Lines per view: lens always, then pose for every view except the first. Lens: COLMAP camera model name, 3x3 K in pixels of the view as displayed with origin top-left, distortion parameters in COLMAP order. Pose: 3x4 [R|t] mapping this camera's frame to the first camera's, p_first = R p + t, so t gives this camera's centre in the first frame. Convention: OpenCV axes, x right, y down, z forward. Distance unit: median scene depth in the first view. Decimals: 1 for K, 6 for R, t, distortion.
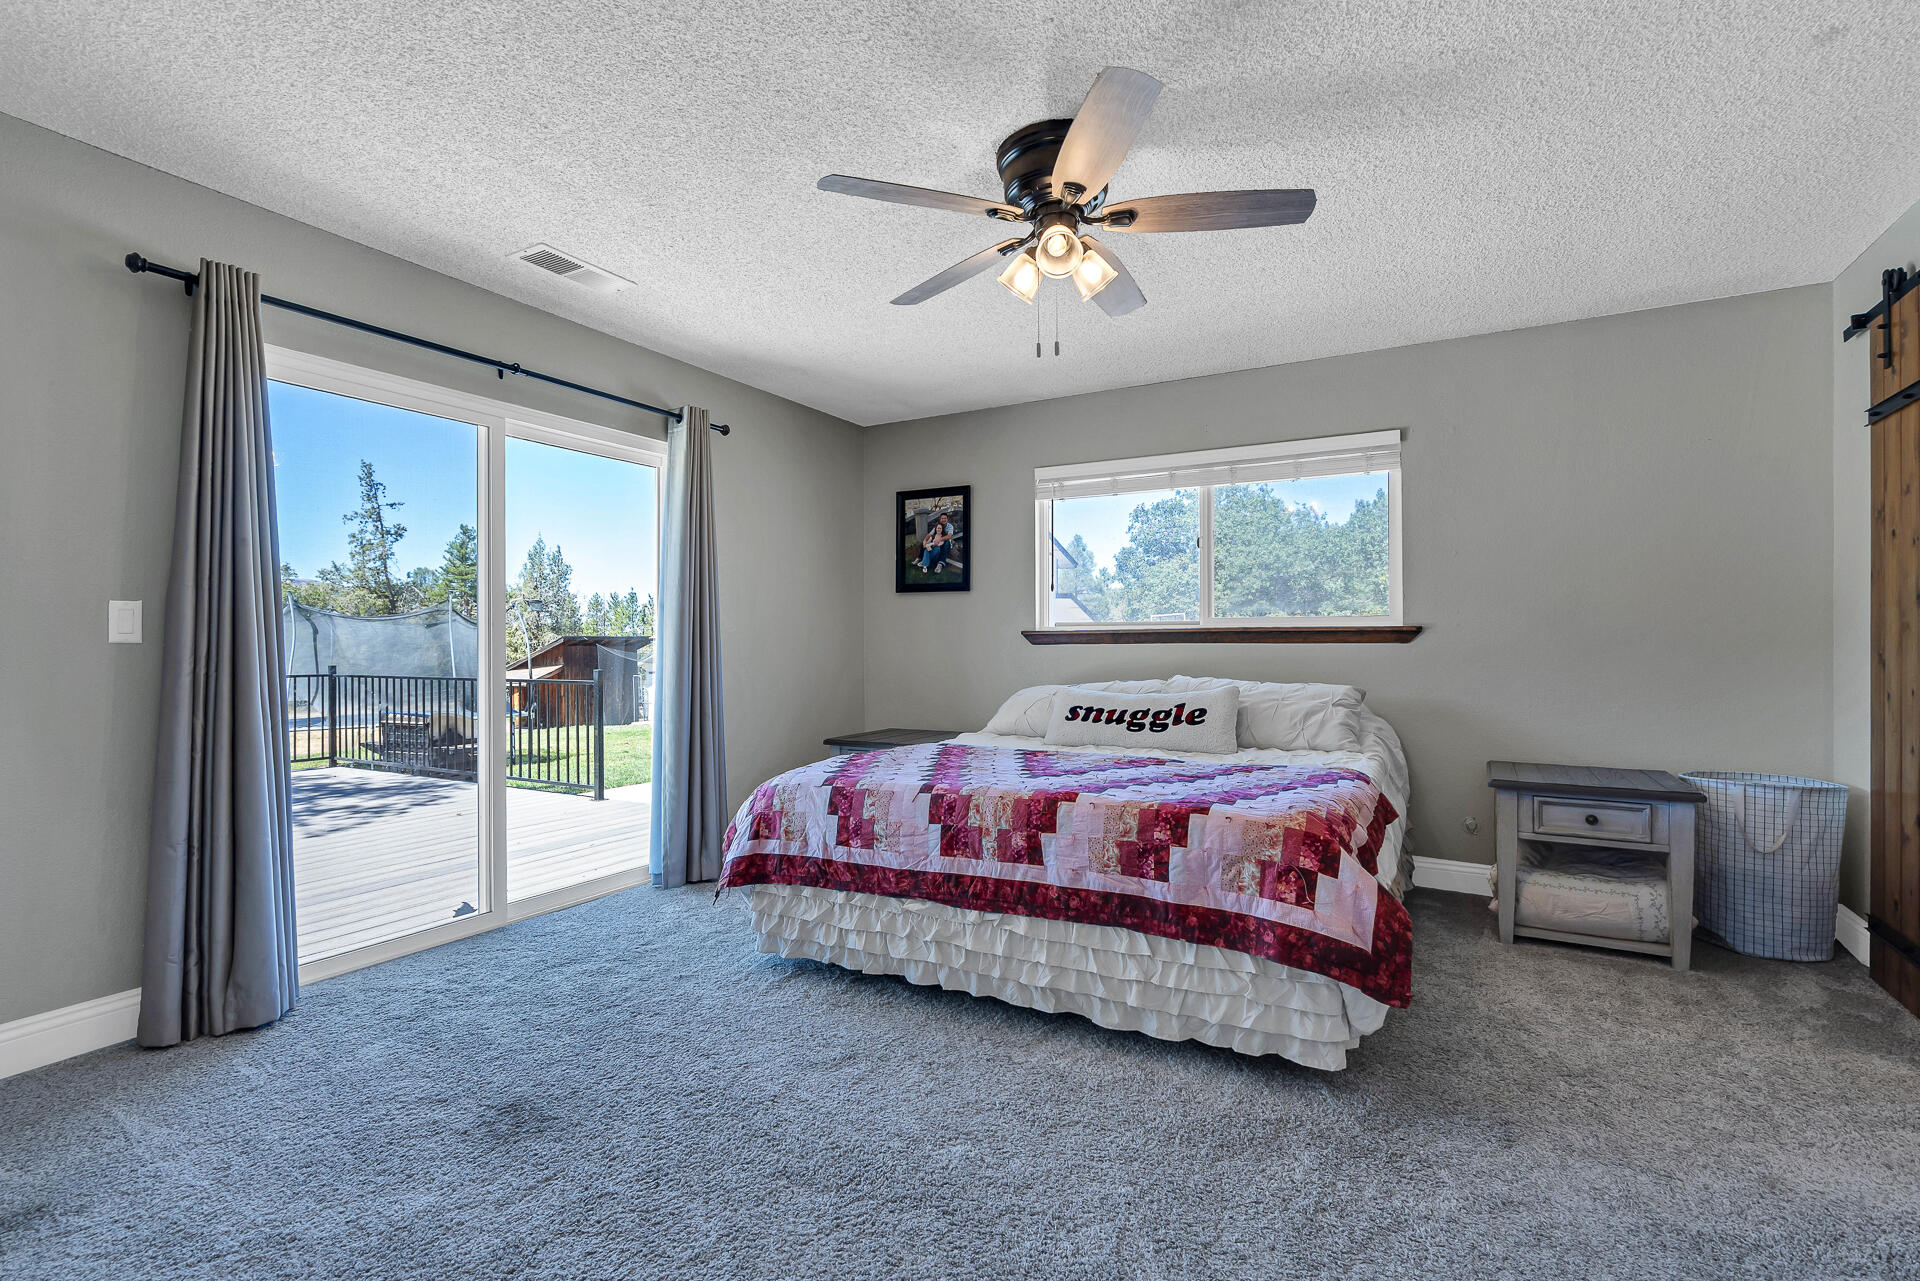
lens RADIAL K [[894.6, 0, 973.6], [0, 894.6, 646.3], [0, 0, 1]] dist [0.003113, 0.000894]
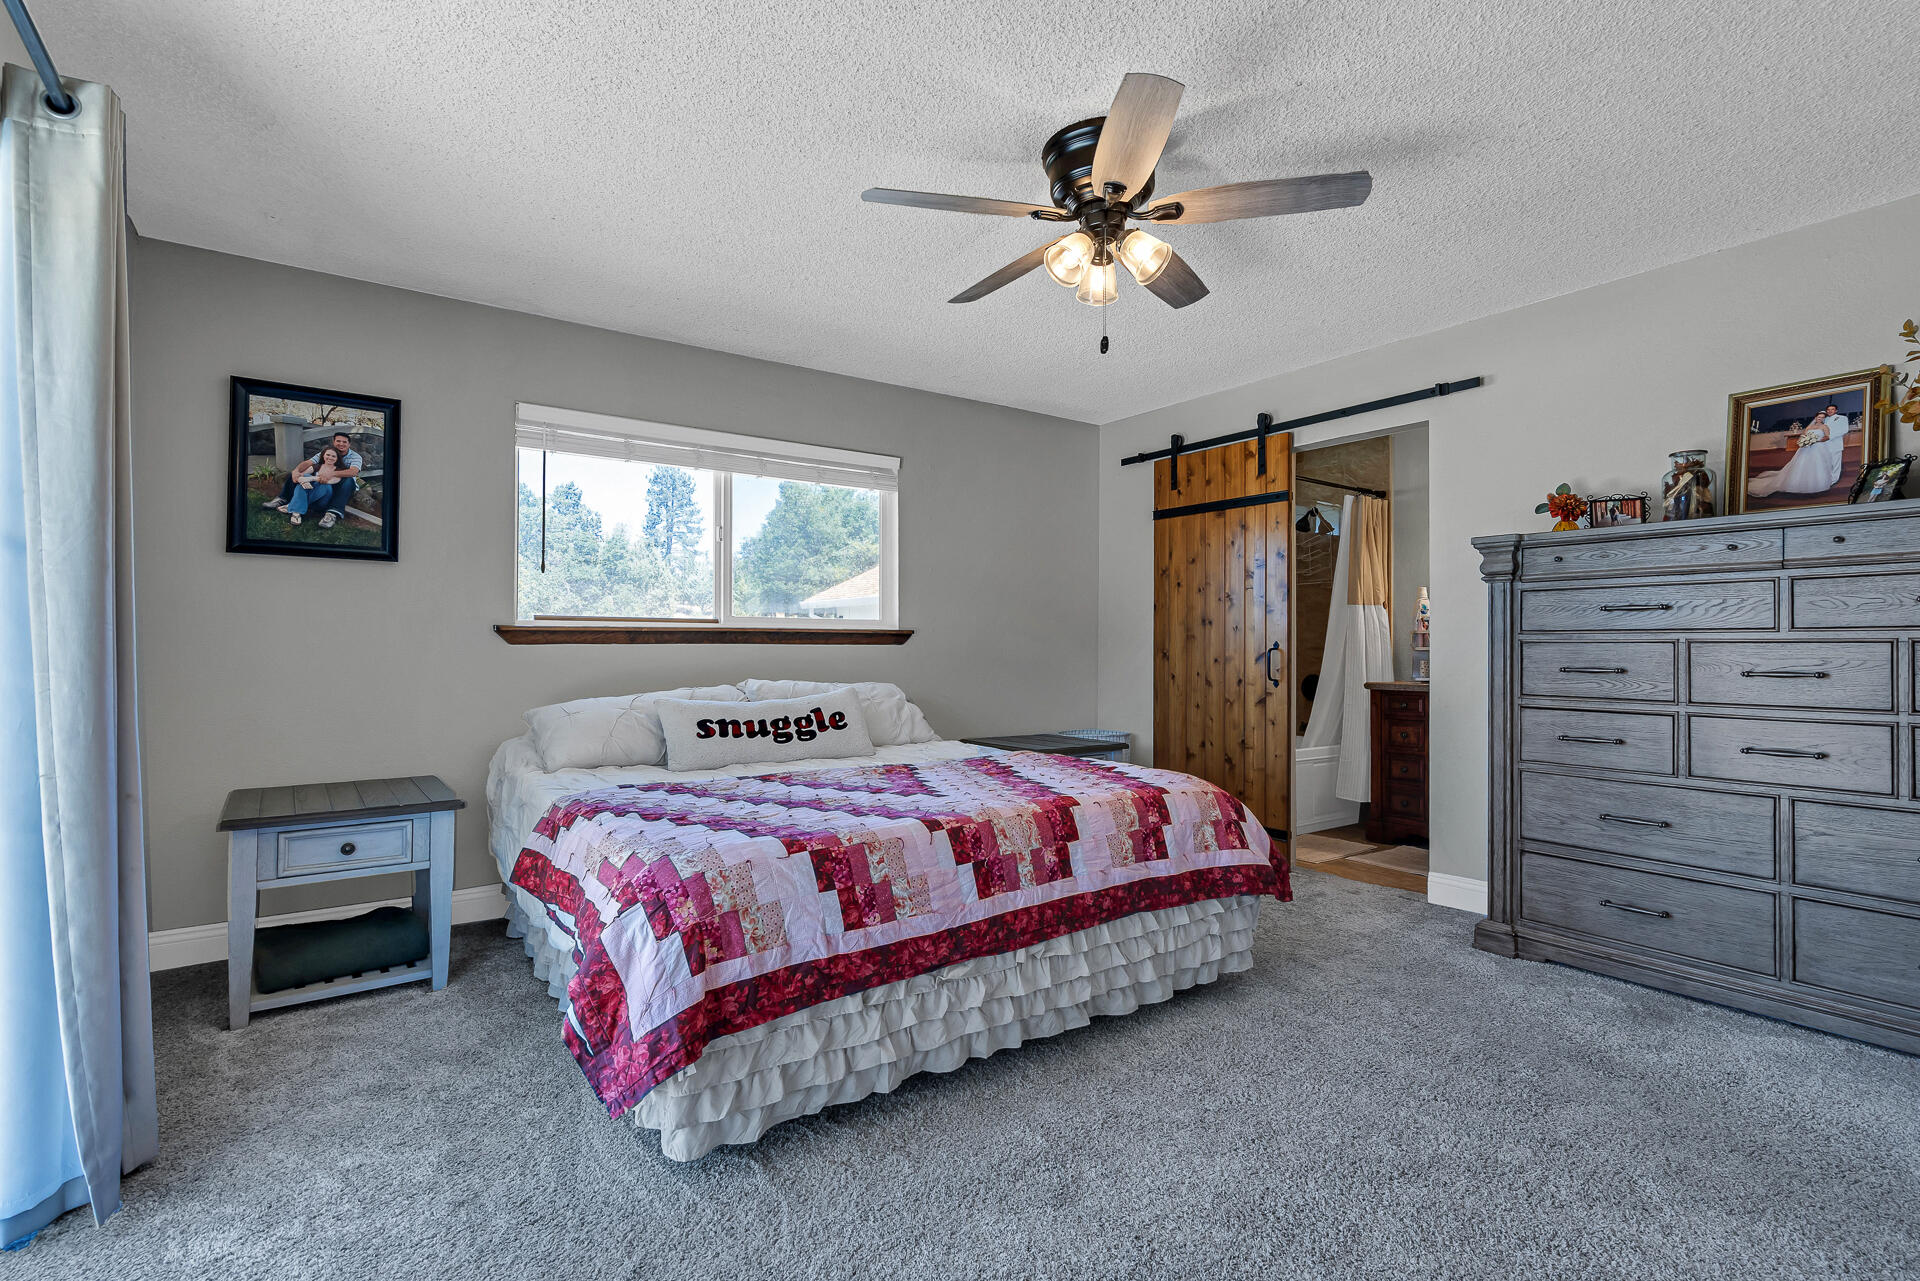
lens RADIAL K [[894.6, 0, 971.1], [0, 894.6, 641.4], [0, 0, 1]] dist [0.003113, 0.000894]
pose [[0.427619, 0.007568, 0.903927, -0.724100], [-0.001604, 0.999970, -0.007614, 0.000930], [-0.903957, 0.001806, 0.427619, 0.595281]]
